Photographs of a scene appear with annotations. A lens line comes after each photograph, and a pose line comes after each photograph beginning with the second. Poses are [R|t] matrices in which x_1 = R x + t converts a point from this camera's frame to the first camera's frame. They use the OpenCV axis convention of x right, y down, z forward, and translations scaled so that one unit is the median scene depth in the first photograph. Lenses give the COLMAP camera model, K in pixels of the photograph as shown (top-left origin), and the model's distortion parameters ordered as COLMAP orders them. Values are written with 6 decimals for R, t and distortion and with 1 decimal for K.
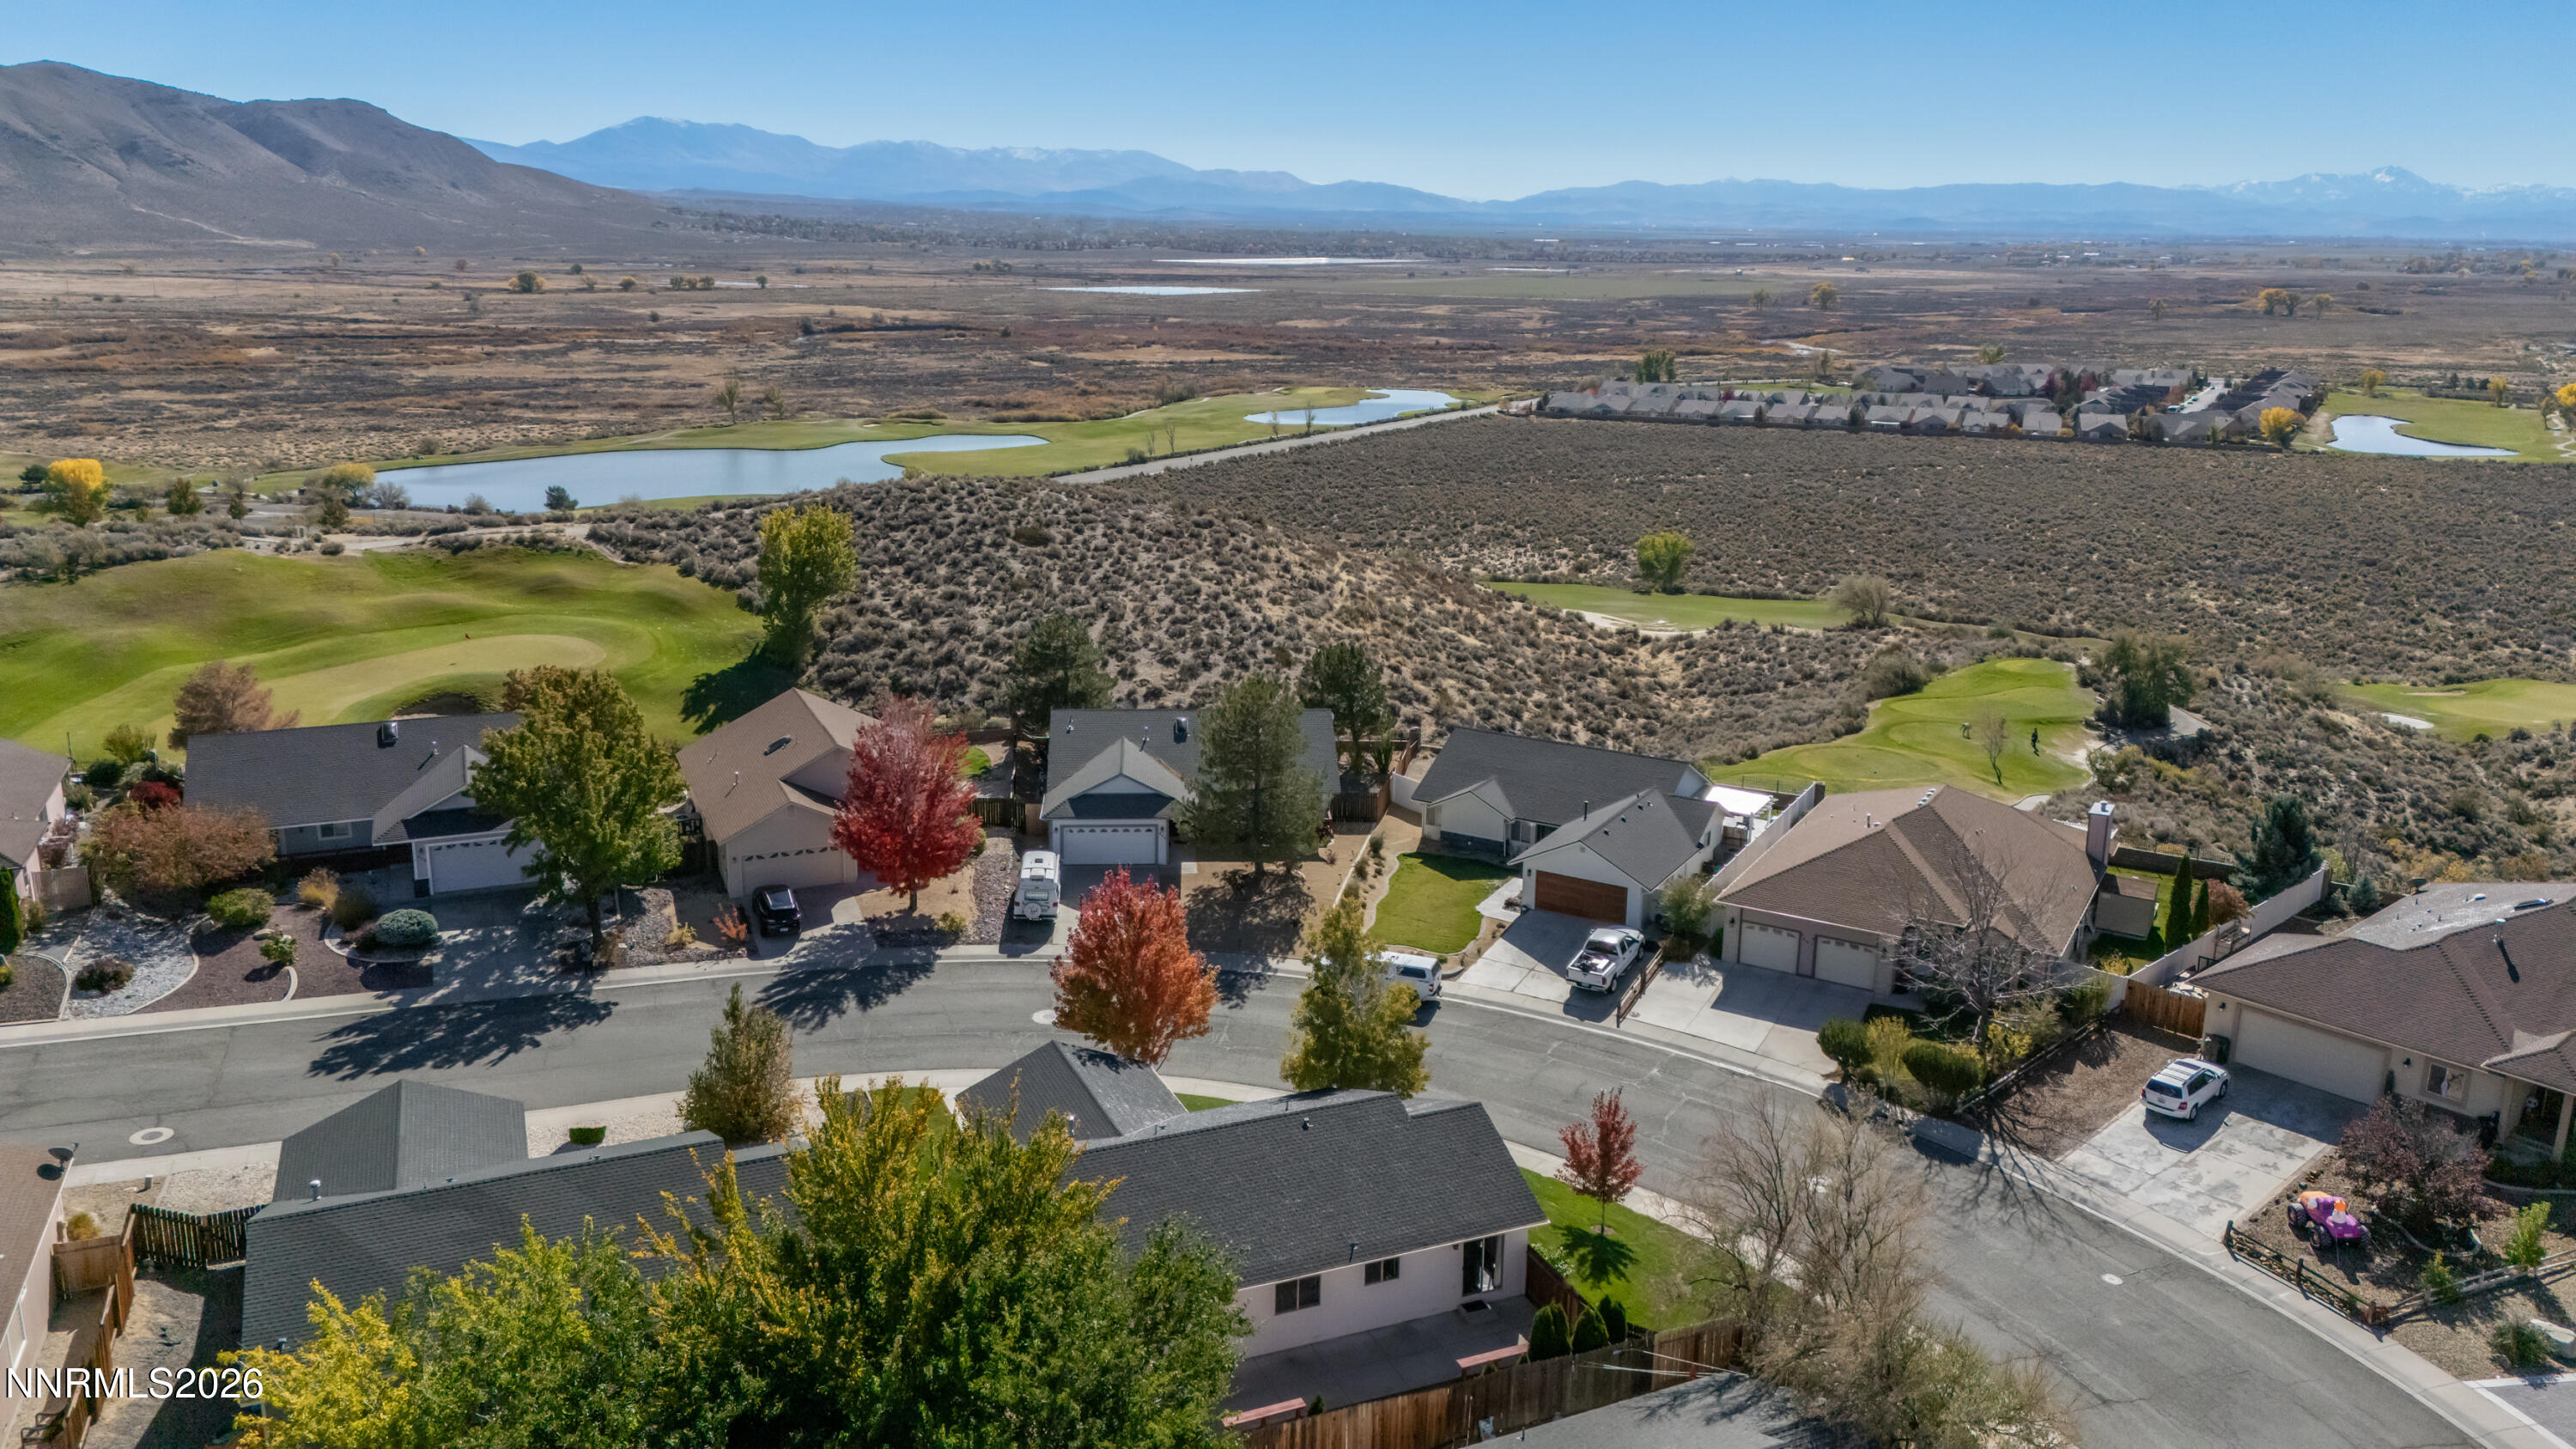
lens RADIAL K [[1879.7, 0, 1282.2], [0, 1879.7, 724.8], [0, 0, 1]] dist [0.093807, -0.091838]
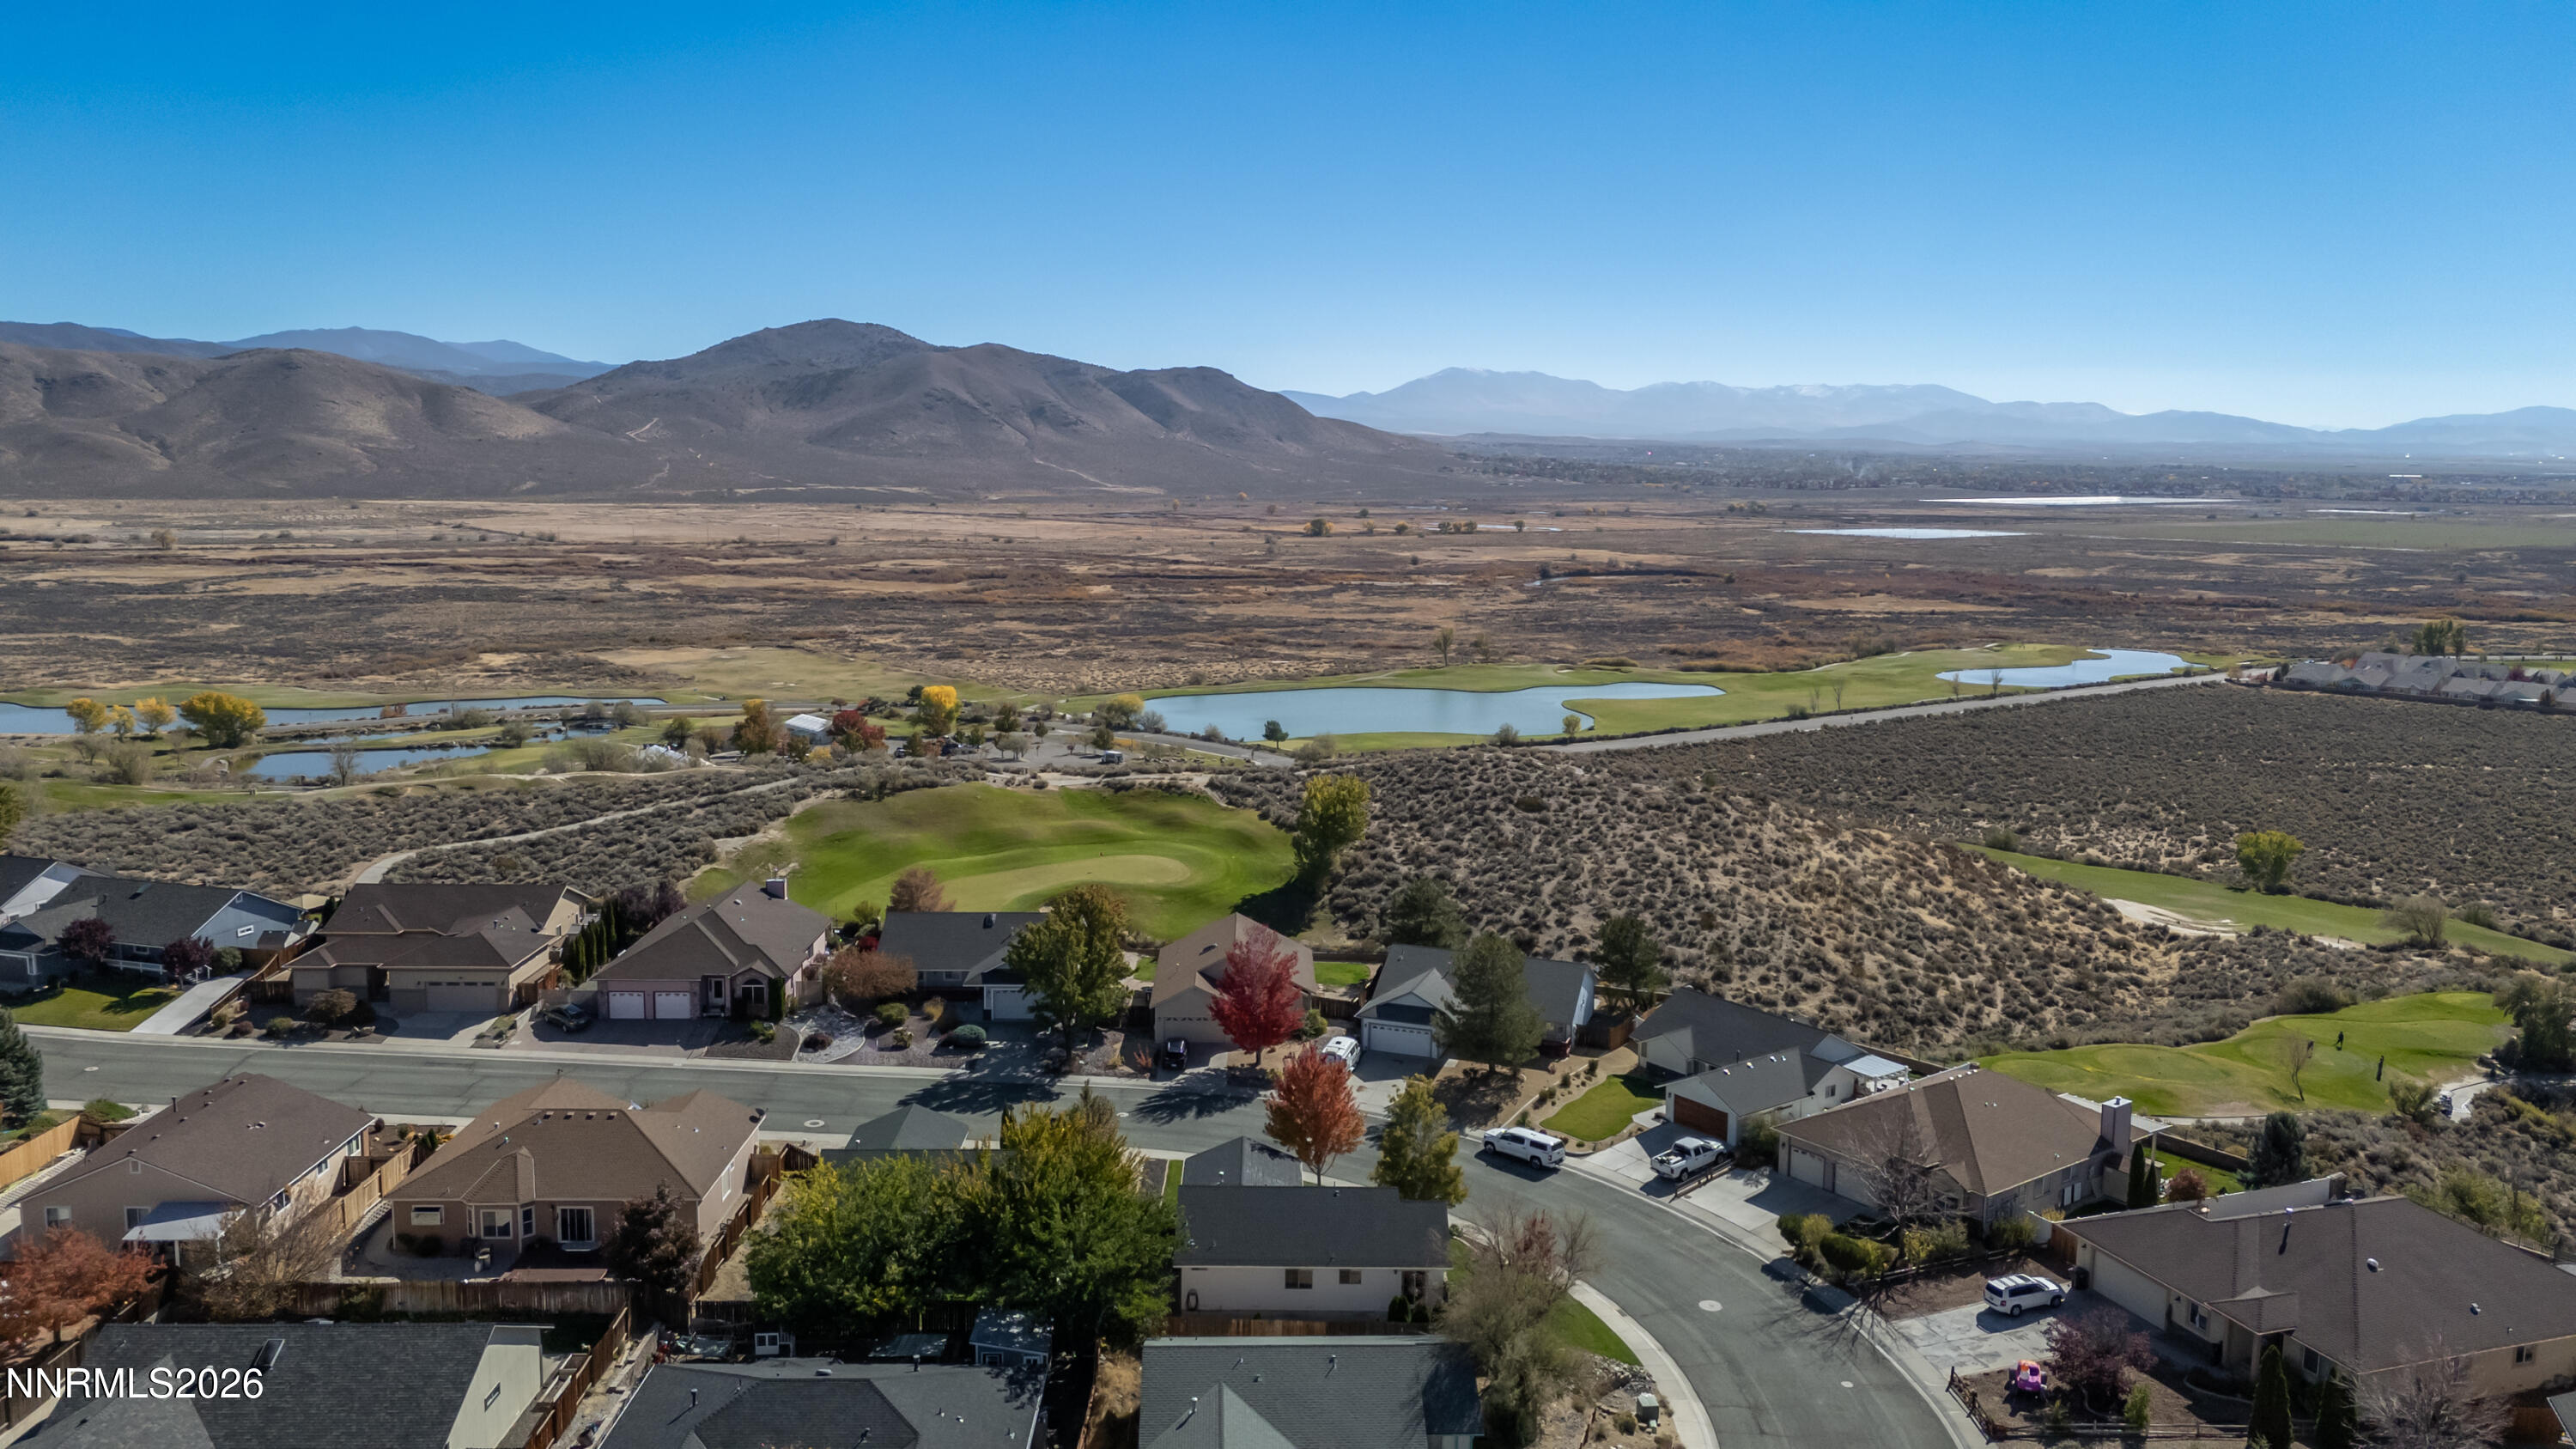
lens RADIAL K [[1873.3, 0, 1283.4], [0, 1873.3, 734.1], [0, 0, 1]] dist [0.122926, -0.160066]
pose [[0.922362, 0.054201, -0.382506, 0.126152], [-0.097307, 0.990782, -0.094248, -0.008671], [0.373871, 0.124152, 0.919134, -0.140632]]
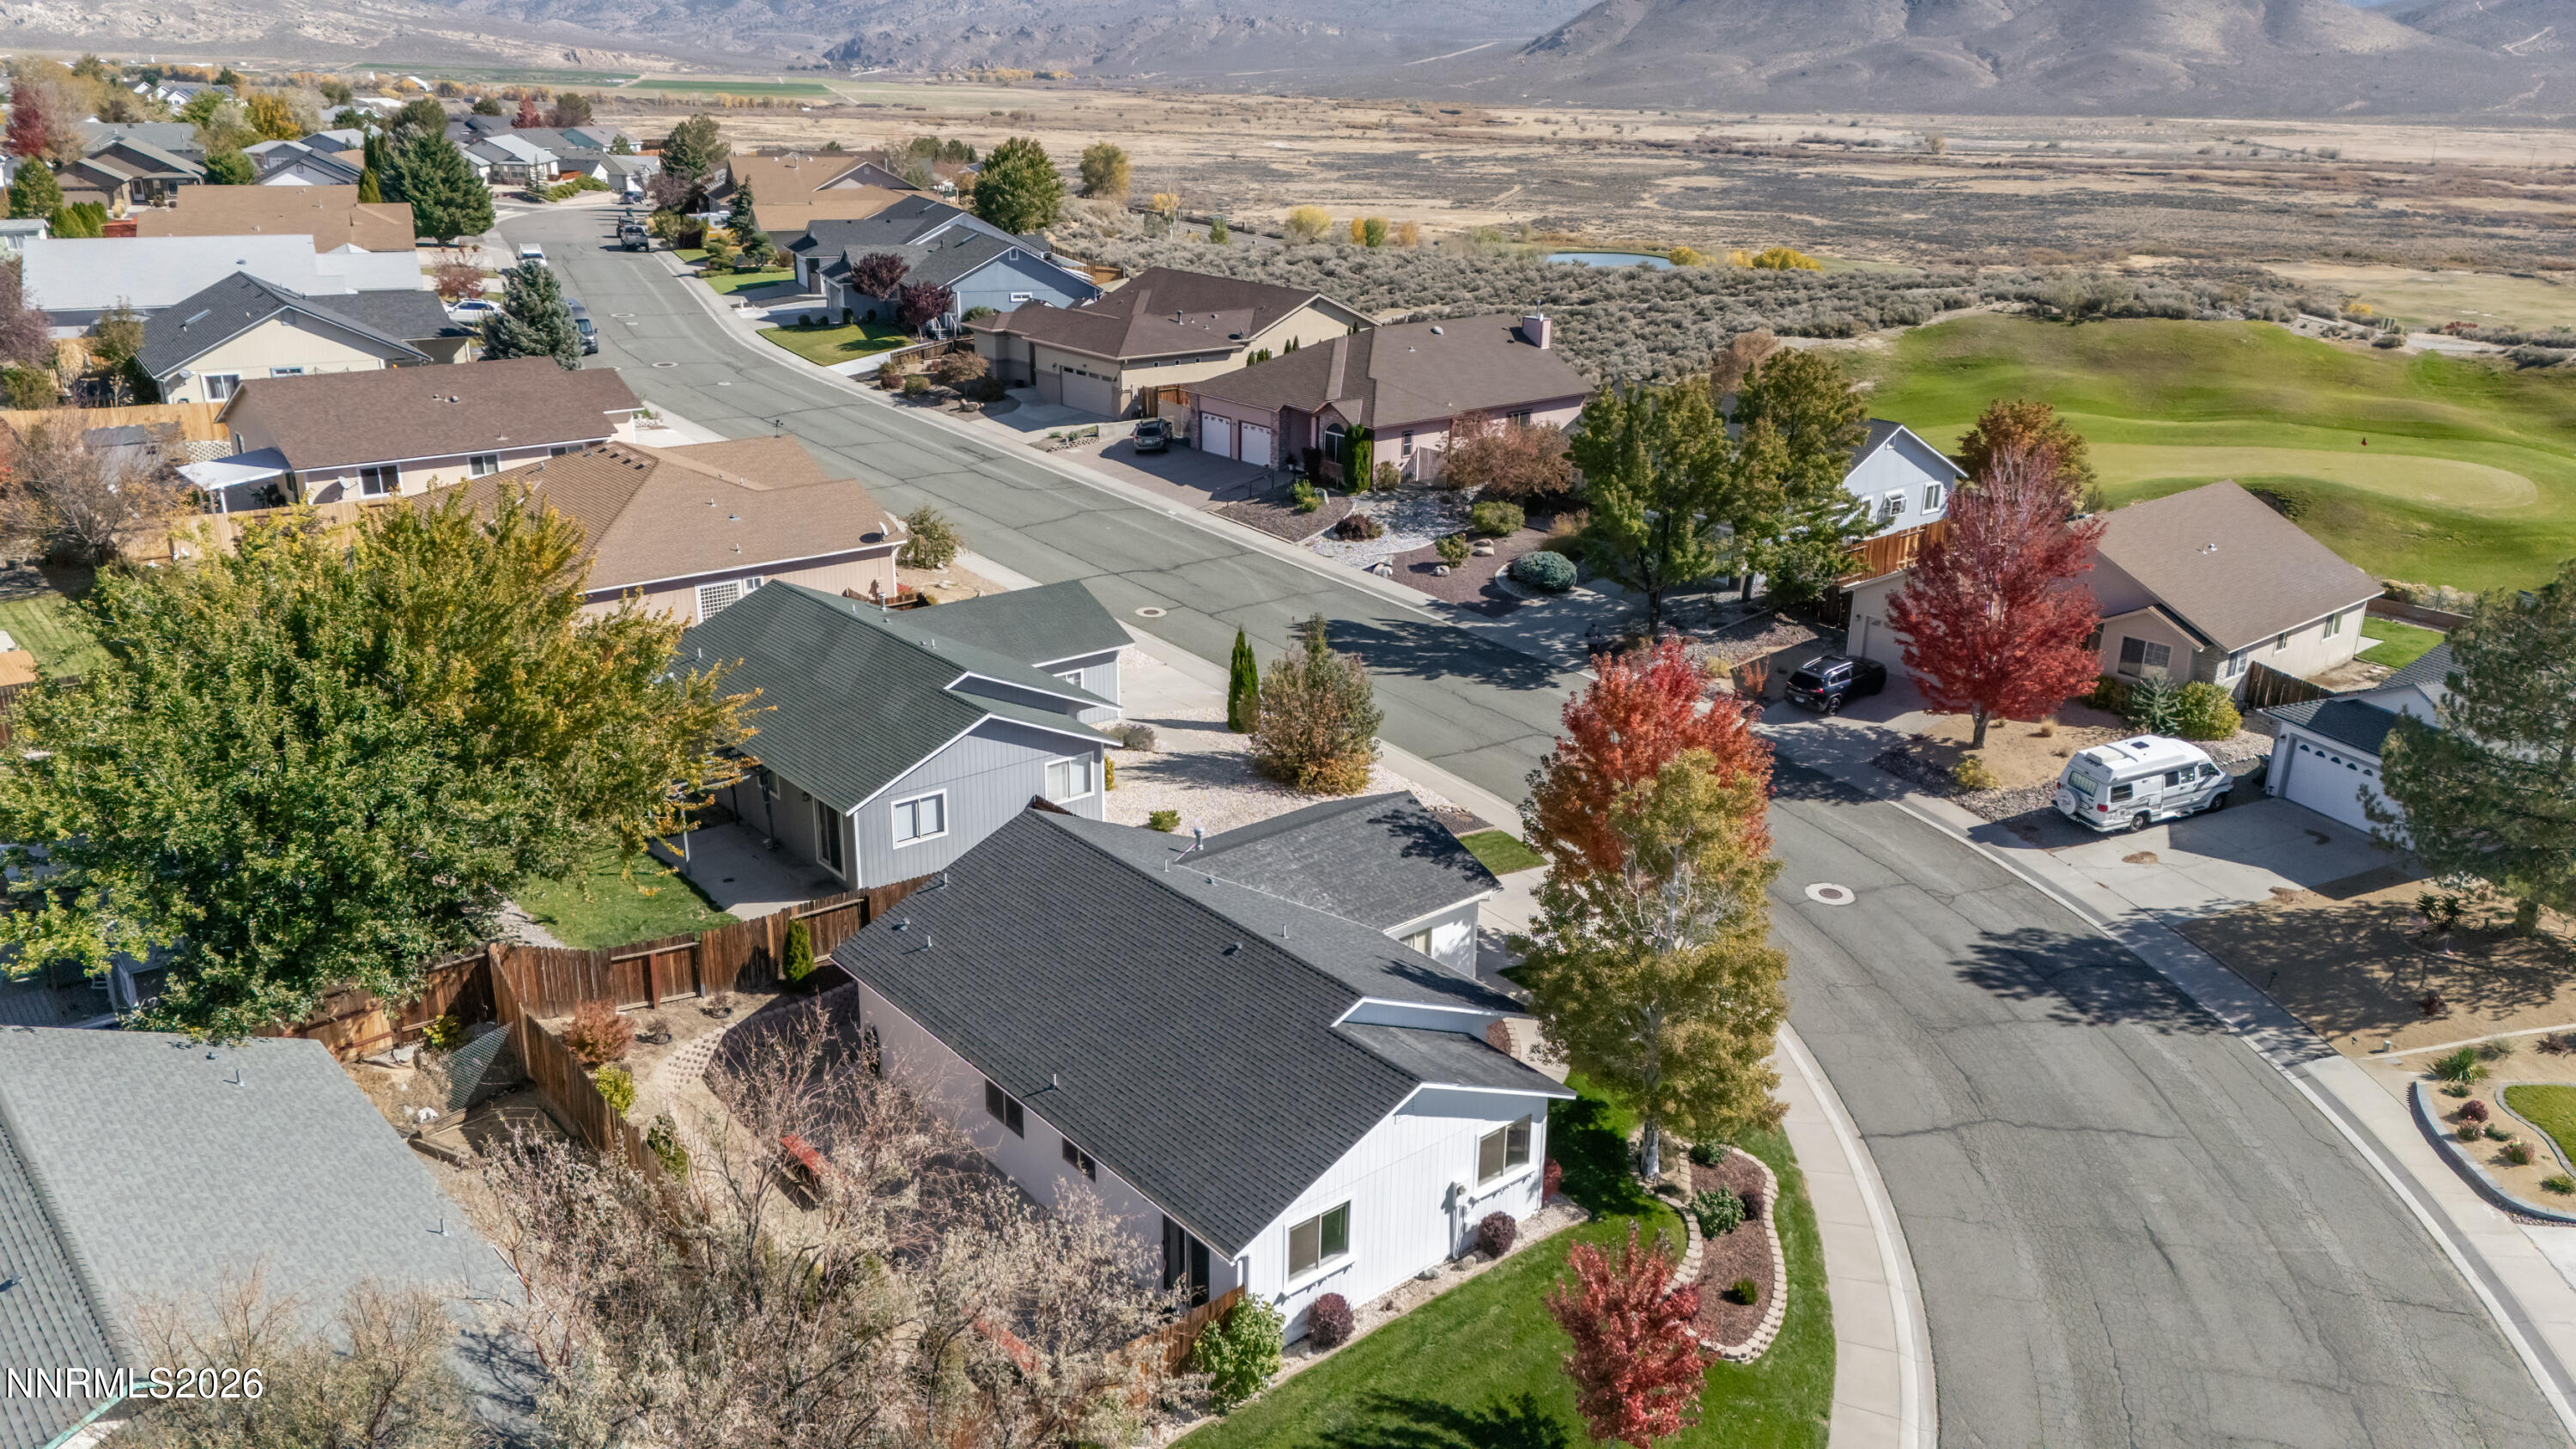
lens RADIAL K [[1879.7, 0, 1282.2], [0, 1879.7, 724.8], [0, 0, 1]] dist [0.093807, -0.091838]
pose [[0.288476, 0.309205, -0.906187, 0.120325], [-0.257346, 0.936635, 0.237671, -0.004522], [0.922255, 0.164641, 0.349769, 0.157316]]
